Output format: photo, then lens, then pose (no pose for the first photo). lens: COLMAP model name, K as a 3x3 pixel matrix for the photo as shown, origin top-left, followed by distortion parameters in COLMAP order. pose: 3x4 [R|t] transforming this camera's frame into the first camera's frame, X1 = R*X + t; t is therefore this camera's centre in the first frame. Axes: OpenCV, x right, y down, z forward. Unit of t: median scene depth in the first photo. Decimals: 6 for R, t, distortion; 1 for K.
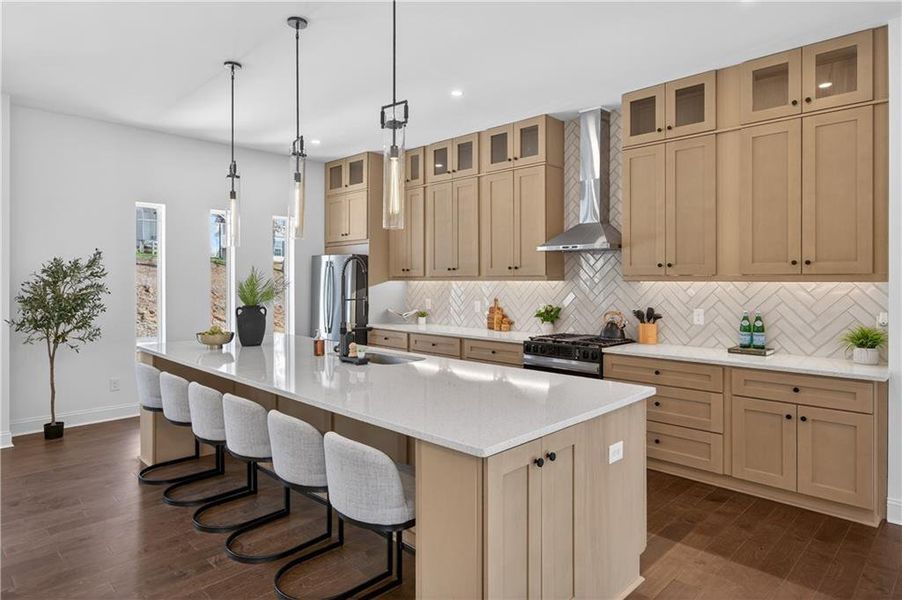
lens RADIAL K [[536.3, 0, 438.4], [0, 536.3, 274.5], [0, 0, 1]] dist [0.000581, 0.005020]
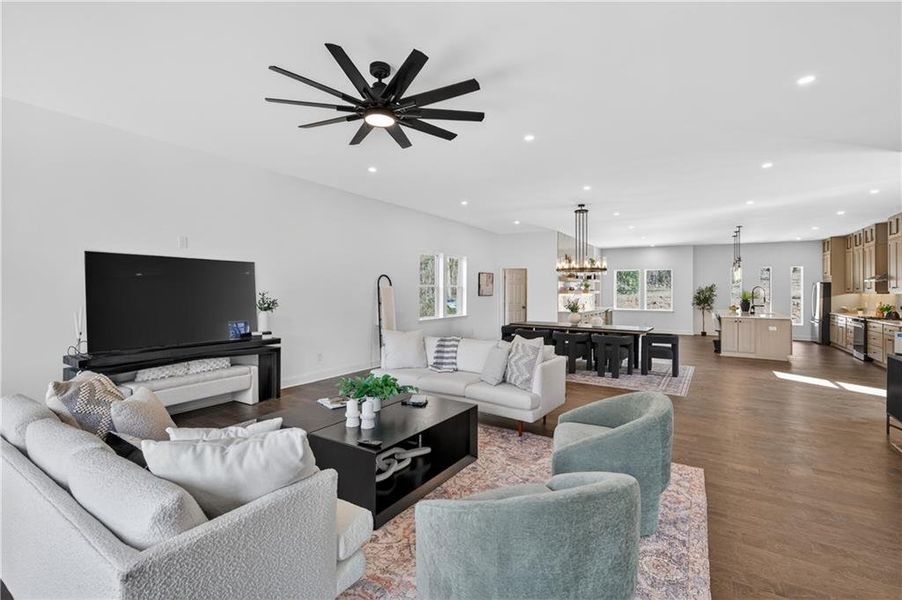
lens RADIAL K [[410.1, 0, 456.4], [0, 410.1, 296.5], [0, 0, 1]] dist [-0.037746, 0.007035]
pose [[0.230005, 0.016386, -0.973052, 1.413788], [0.006386, 0.999811, 0.018346, -0.019956], [0.973169, -0.010433, 0.229857, -1.142326]]
